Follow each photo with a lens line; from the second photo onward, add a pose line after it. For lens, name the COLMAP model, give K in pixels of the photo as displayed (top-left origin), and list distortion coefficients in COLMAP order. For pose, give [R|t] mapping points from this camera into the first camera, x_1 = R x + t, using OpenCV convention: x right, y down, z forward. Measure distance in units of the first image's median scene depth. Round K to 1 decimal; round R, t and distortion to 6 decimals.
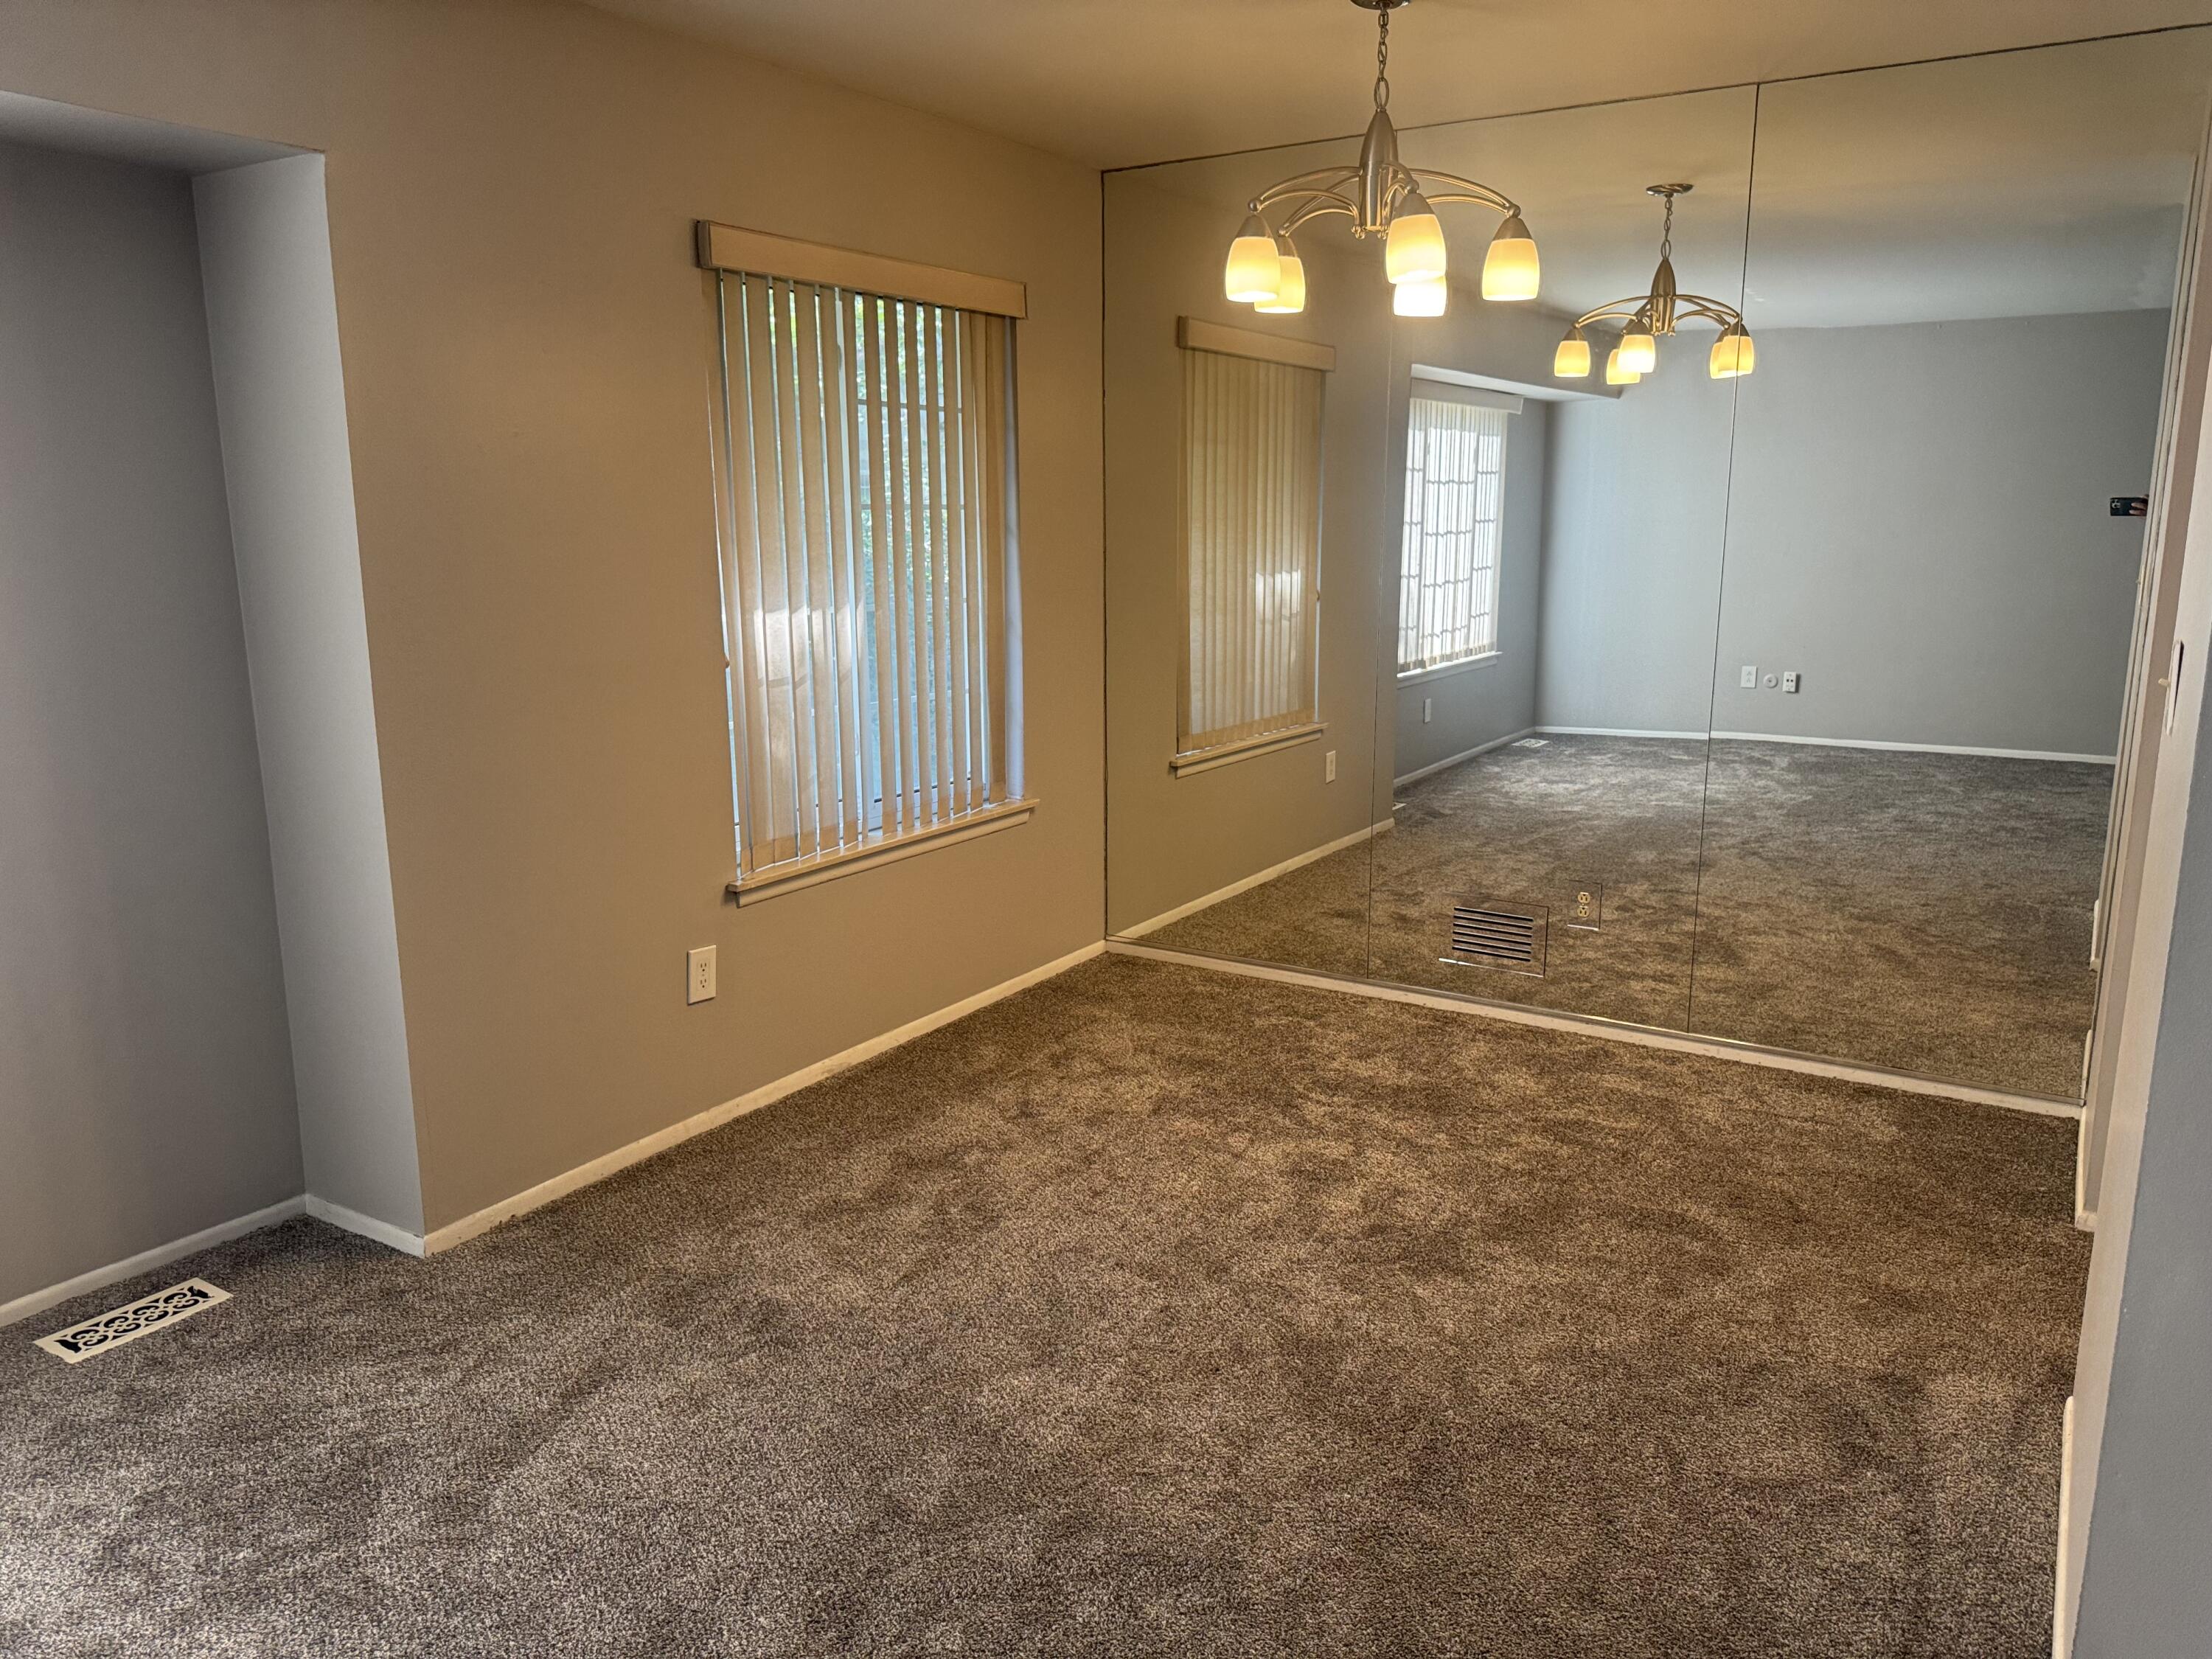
lens RADIAL K [[1559.9, 0, 1114.4], [0, 1559.9, 819.3], [0, 0, 1]] dist [0.083757, -0.095337]
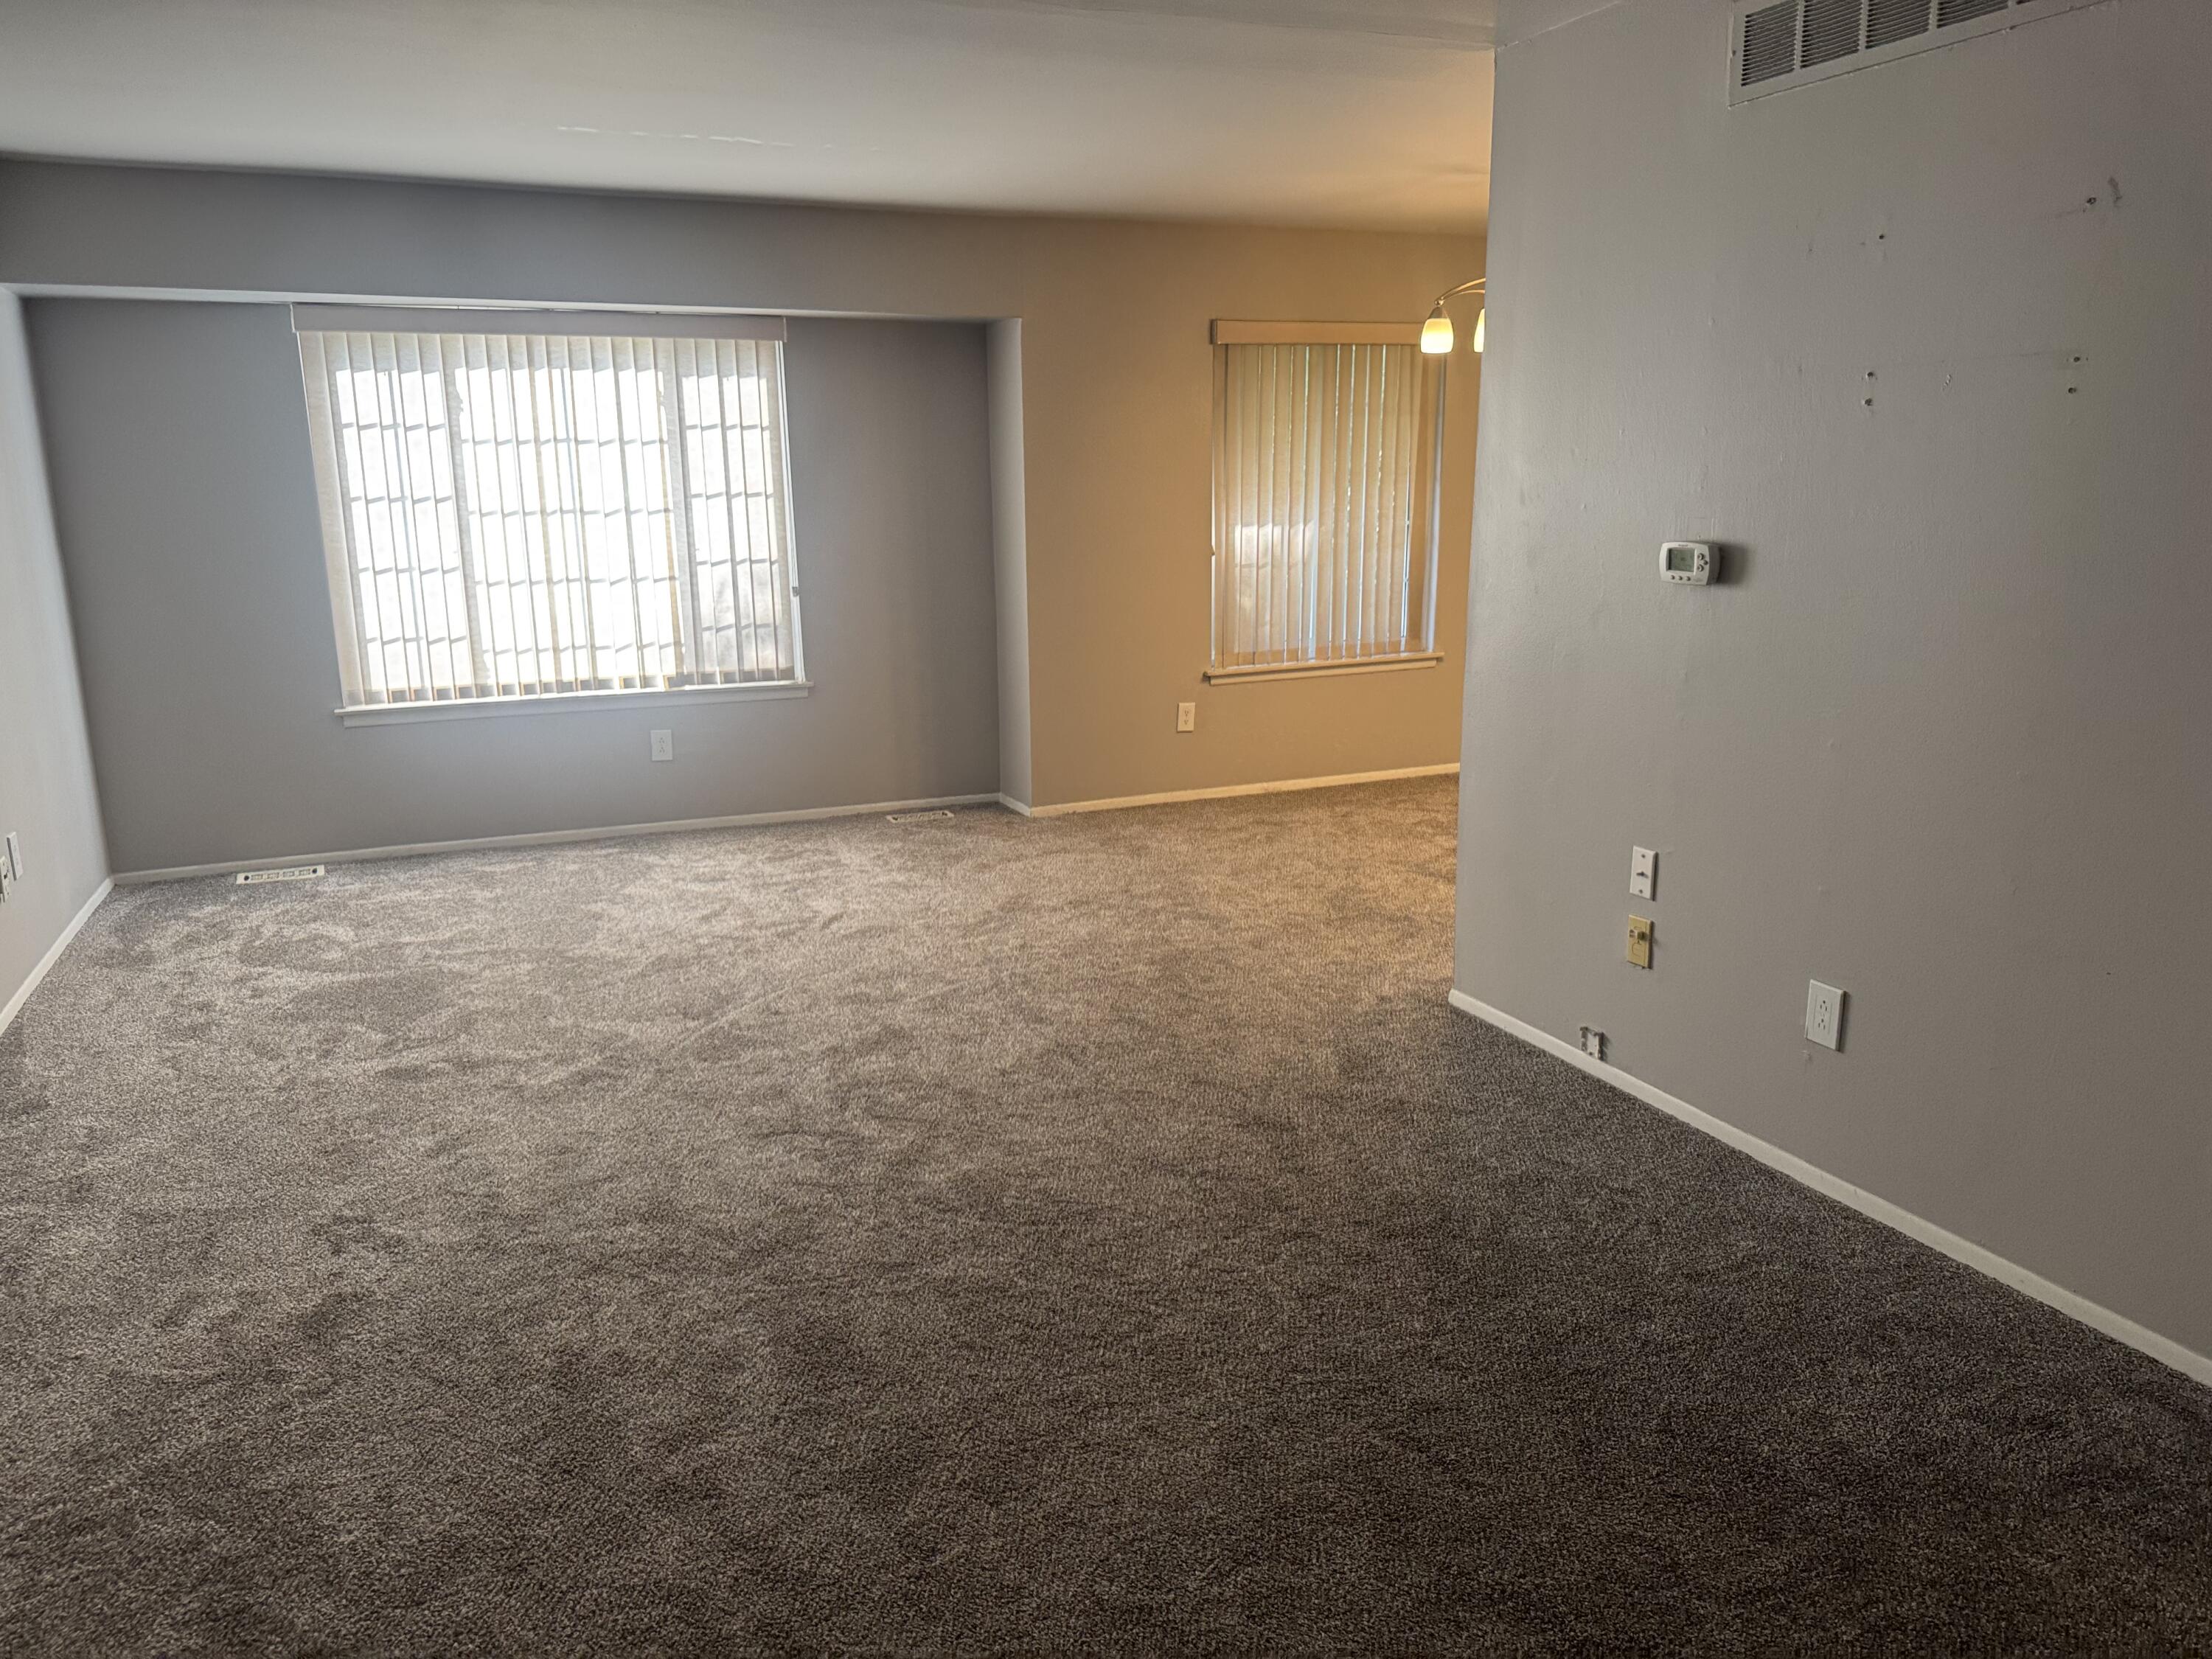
lens RADIAL K [[1559.9, 0, 1114.4], [0, 1559.9, 819.3], [0, 0, 1]] dist [0.083757, -0.095337]
pose [[0.828861, 0.113035, -0.547916, 0.716314], [-0.097745, 0.993572, 0.057109, 0.121861], [0.550849, 0.006220, 0.834581, -0.627469]]
